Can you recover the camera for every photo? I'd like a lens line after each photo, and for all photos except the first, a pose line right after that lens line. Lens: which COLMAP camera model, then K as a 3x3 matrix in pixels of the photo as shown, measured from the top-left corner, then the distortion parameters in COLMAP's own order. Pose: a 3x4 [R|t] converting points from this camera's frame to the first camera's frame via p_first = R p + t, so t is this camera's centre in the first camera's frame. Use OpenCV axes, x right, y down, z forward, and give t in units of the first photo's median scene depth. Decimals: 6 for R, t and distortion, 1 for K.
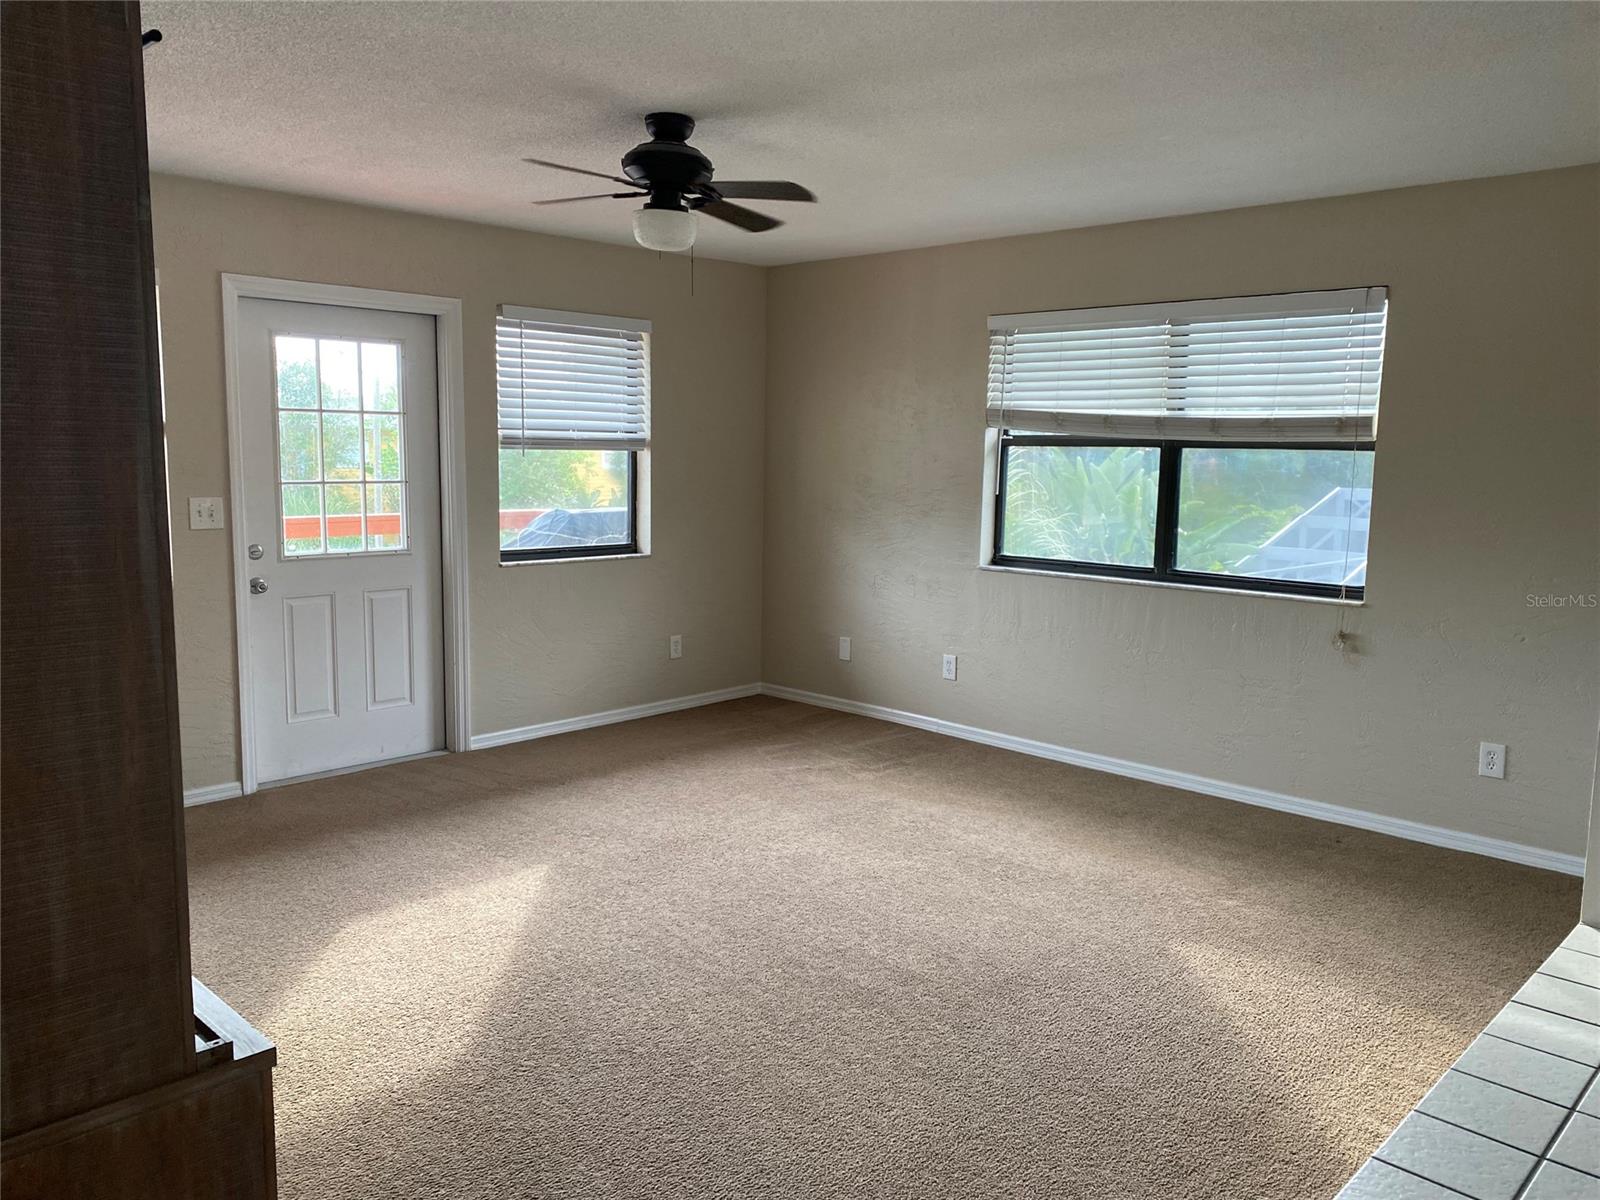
lens RADIAL K [[1198.5, 0, 800.0], [0, 1198.5, 600.0], [0, 0, 1]] dist [-0.002380, -0.000578]
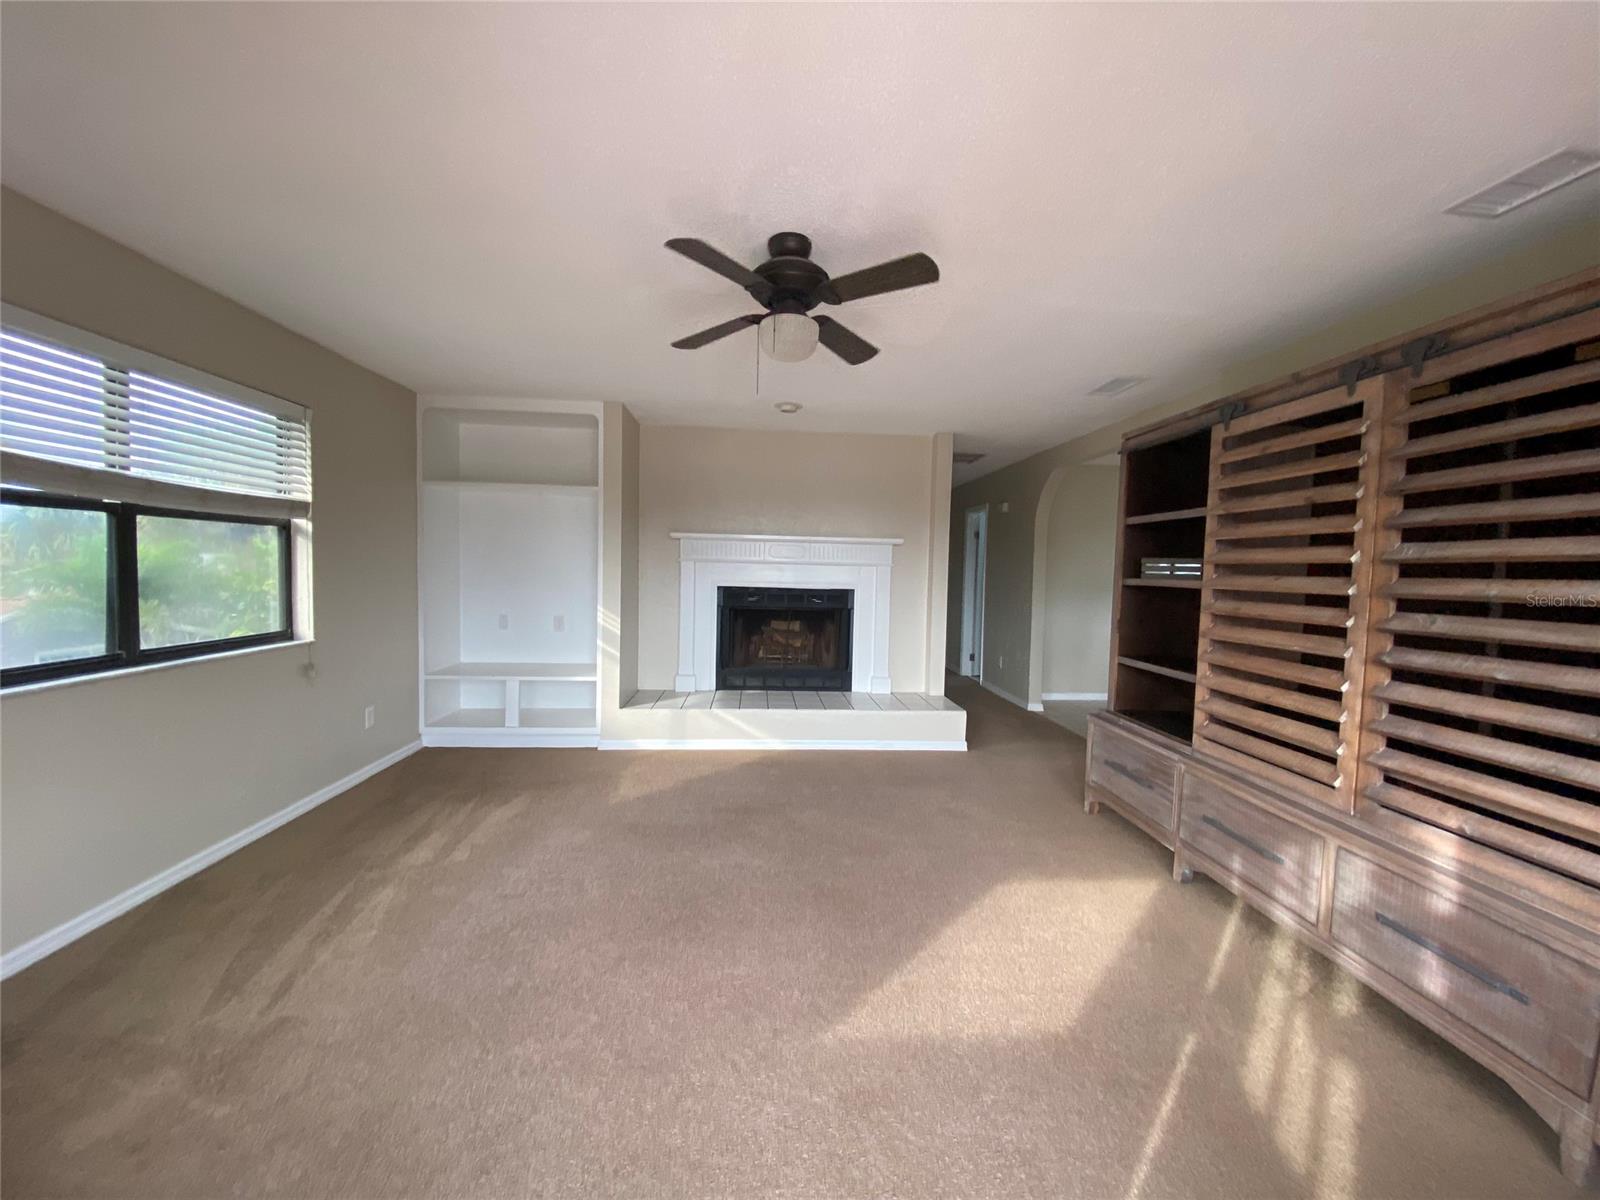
lens RADIAL K [[654.5, 0, 800.0], [0, 654.5, 600.0], [0, 0, 1]] dist [-0.001145, -0.000381]
pose [[-0.741653, -0.071057, 0.667010, -0.377725], [0.044839, 0.986898, 0.154992, -0.116101], [-0.669284, 0.144858, -0.728749, 1.025556]]
